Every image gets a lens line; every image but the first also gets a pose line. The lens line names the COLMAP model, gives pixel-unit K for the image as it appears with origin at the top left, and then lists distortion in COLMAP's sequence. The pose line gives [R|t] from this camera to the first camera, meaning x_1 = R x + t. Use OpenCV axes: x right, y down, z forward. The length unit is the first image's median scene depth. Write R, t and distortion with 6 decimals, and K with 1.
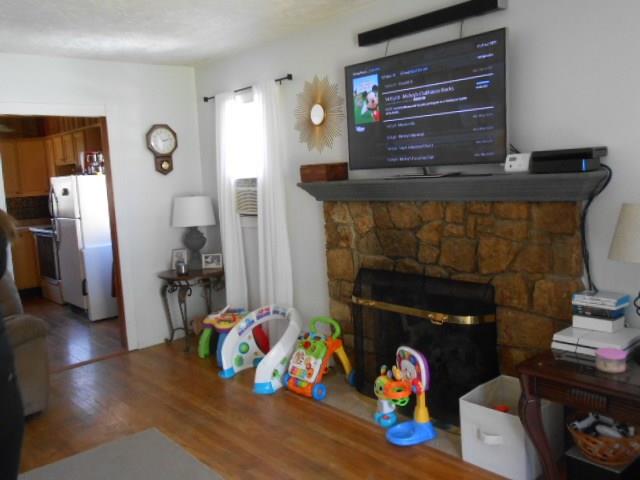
lens RADIAL K [[557.1, 0, 320.0], [0, 557.1, 240.0], [0, 0, 1]] dist [-0.034498, 0.094486]
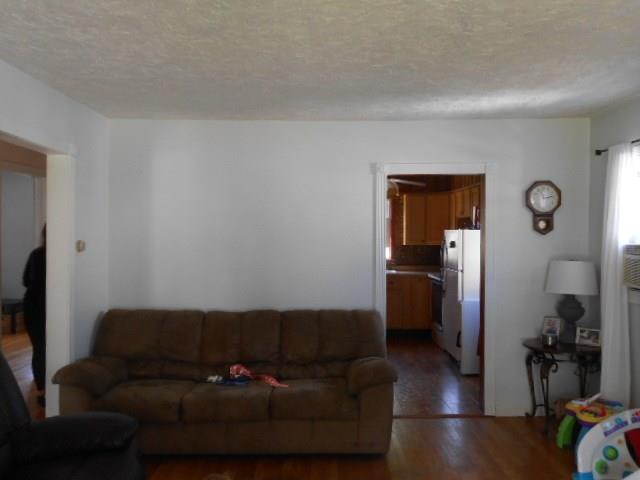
lens RADIAL K [[557.1, 0, 320.0], [0, 557.1, 240.0], [0, 0, 1]] dist [-0.034498, 0.094486]
pose [[0.746783, 0.063446, -0.662035, 0.056820], [-0.123033, 0.991437, -0.043767, -0.022446], [0.653589, 0.114136, 0.748194, 0.067163]]
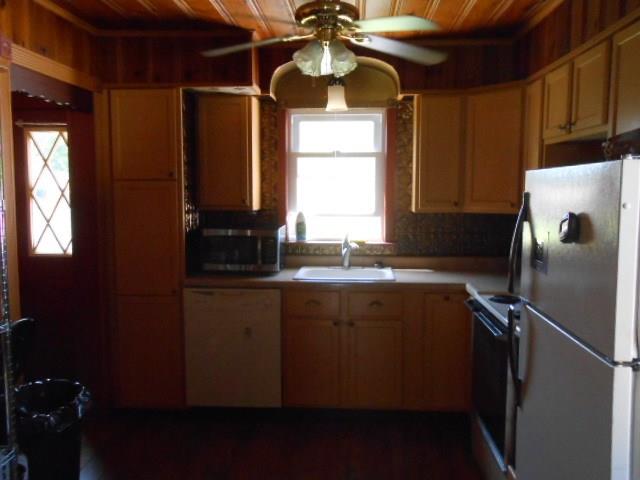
lens RADIAL K [[557.1, 0, 320.0], [0, 557.1, 240.0], [0, 0, 1]] dist [-0.034498, 0.094486]
pose [[0.699068, 0.119489, -0.705001, -0.464499], [-0.130924, 0.990661, 0.038082, -0.093209], [0.702967, 0.065680, 0.708183, 0.950581]]
